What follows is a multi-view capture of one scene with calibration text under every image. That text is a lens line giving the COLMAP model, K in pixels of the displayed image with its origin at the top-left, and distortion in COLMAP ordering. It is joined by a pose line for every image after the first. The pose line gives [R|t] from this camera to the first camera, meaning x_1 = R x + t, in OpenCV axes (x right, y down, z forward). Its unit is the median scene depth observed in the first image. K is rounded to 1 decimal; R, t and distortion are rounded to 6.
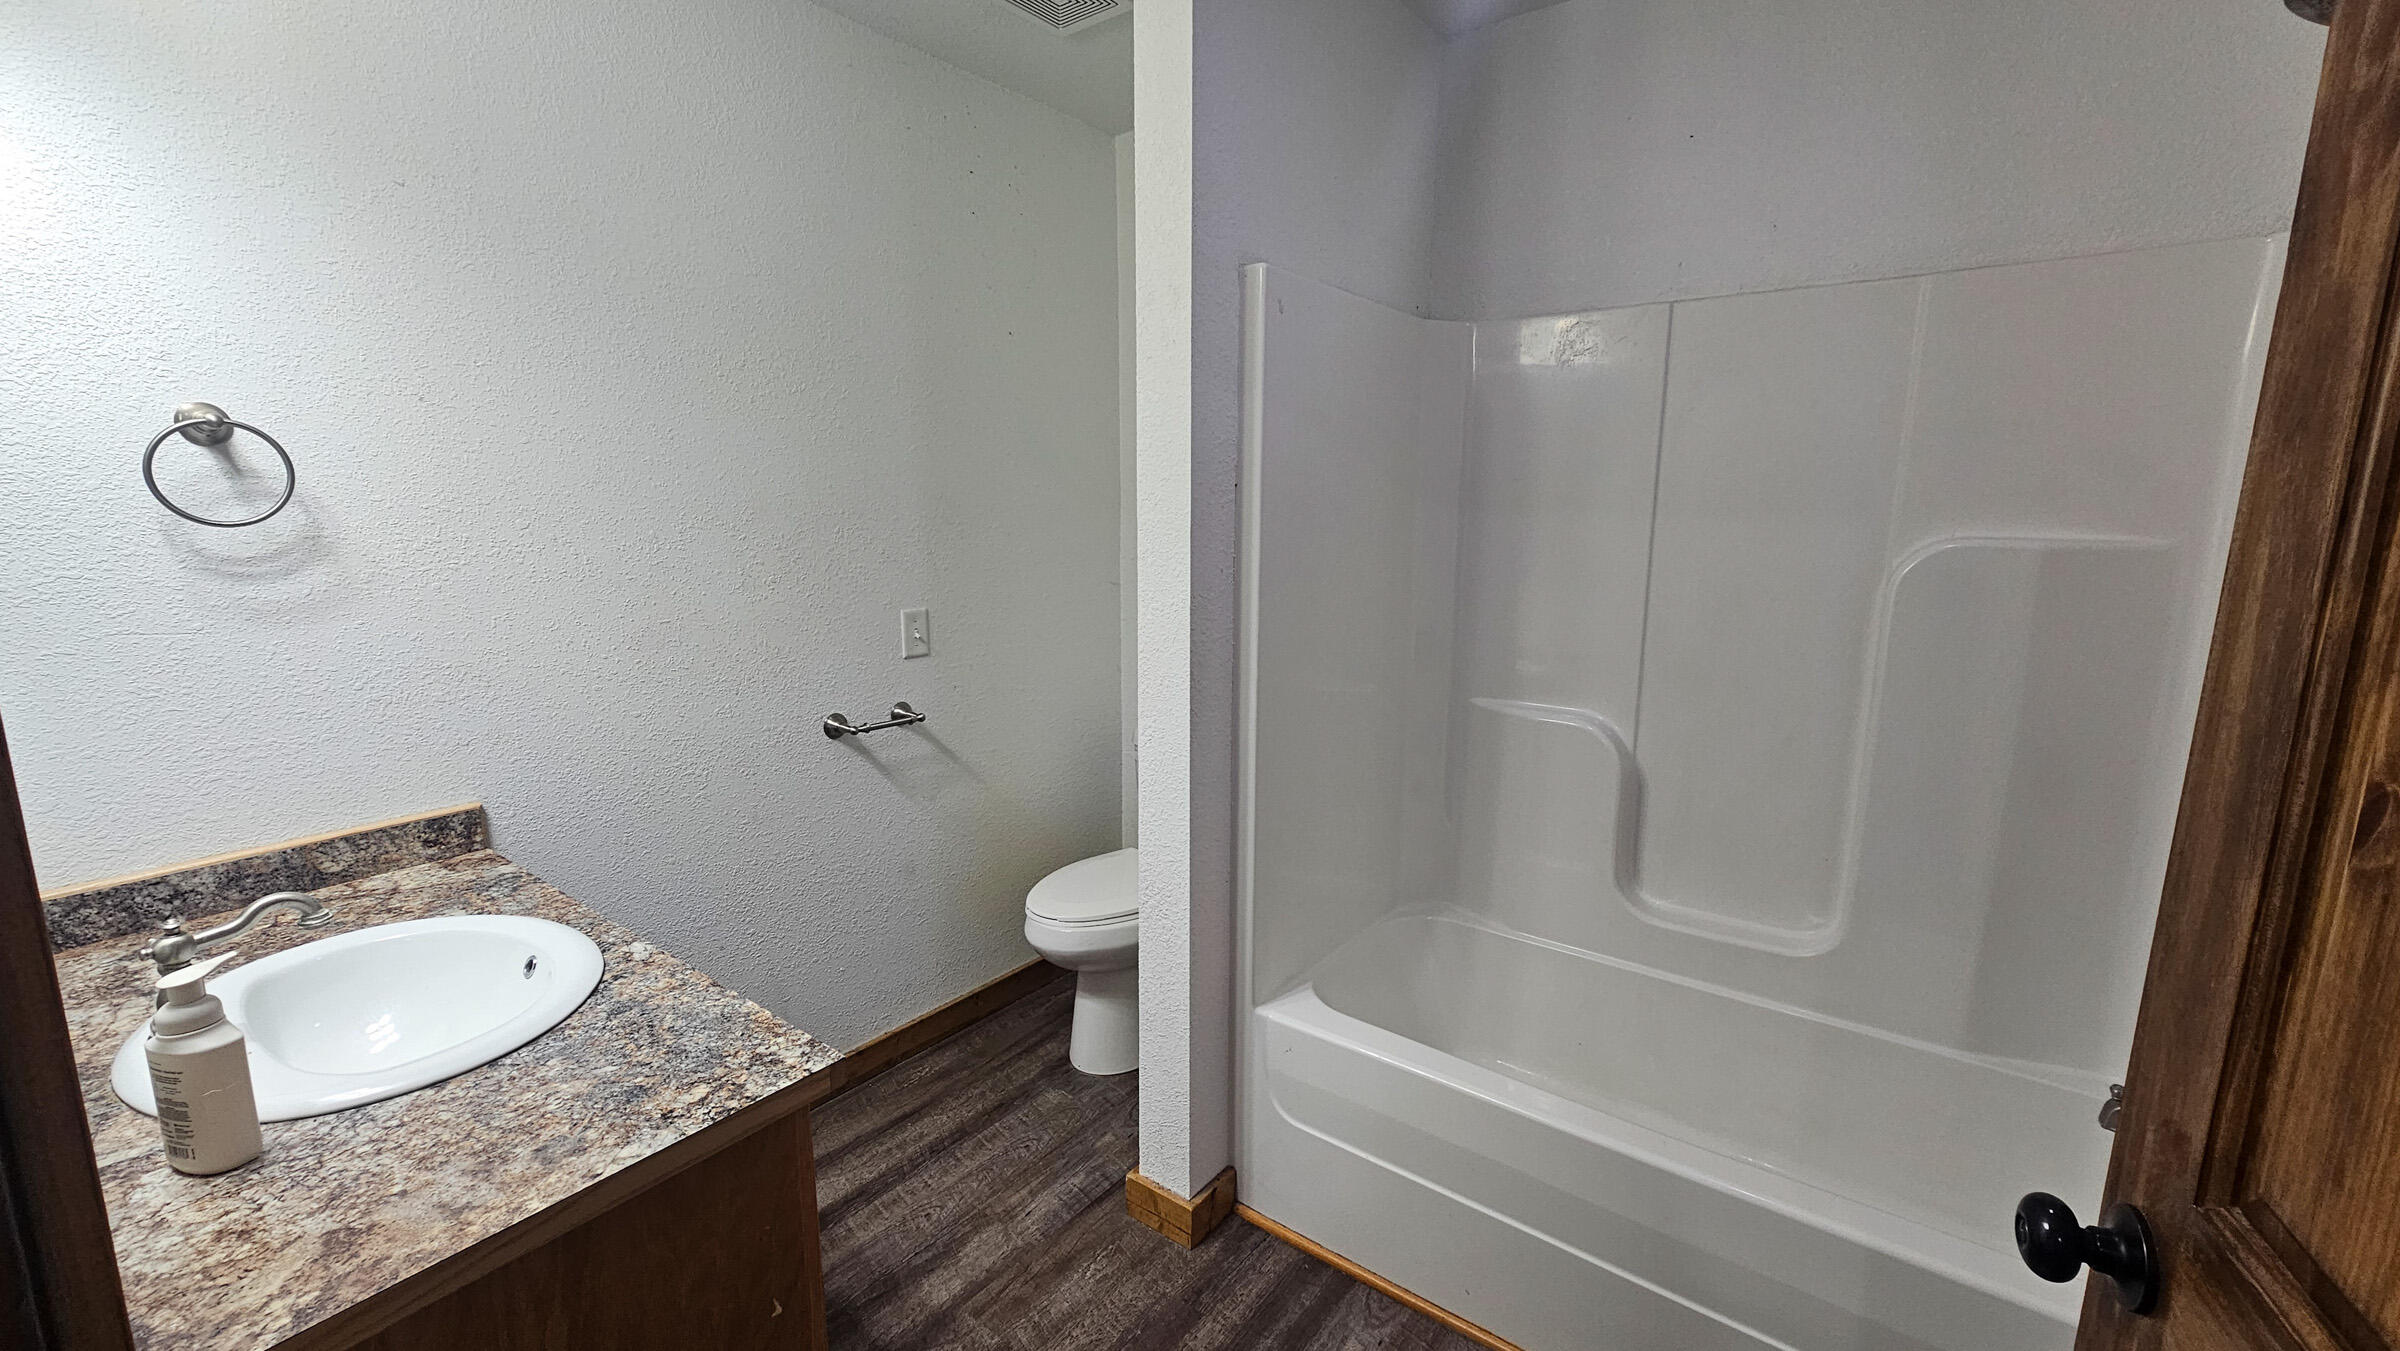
lens RADIAL K [[976.4, 0, 1204.6], [0, 976.4, 672.3], [0, 0, 1]] dist [-0.002084, -0.000509]
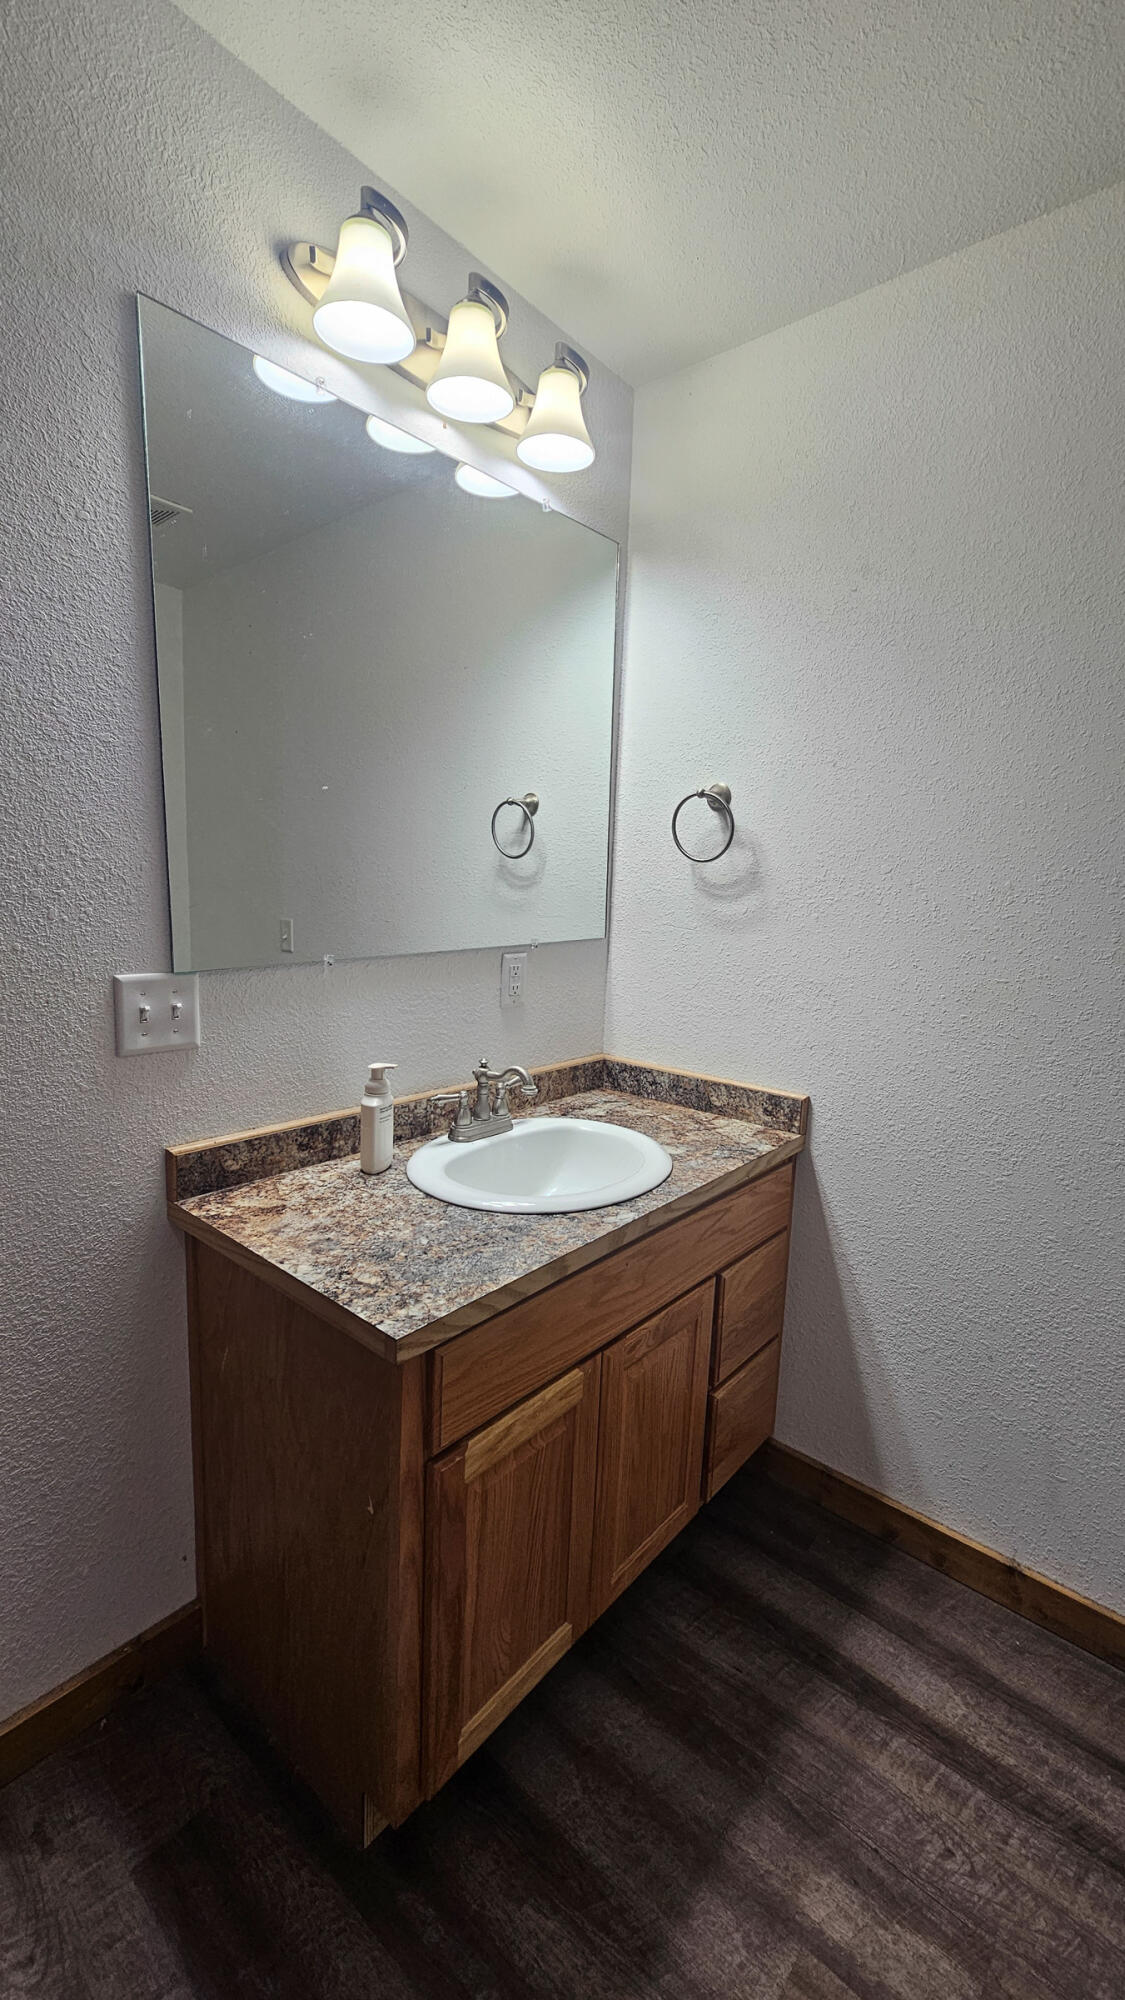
lens RADIAL K [[813.6, 0, 560.1], [0, 813.6, 994.4], [0, 0, 1]] dist [-0.002084, -0.000509]
pose [[-0.053187, 0.135873, -0.989298, 0.277212], [-0.219250, 0.964937, 0.144314, -0.073895], [0.974218, 0.224579, -0.021532, 0.755233]]
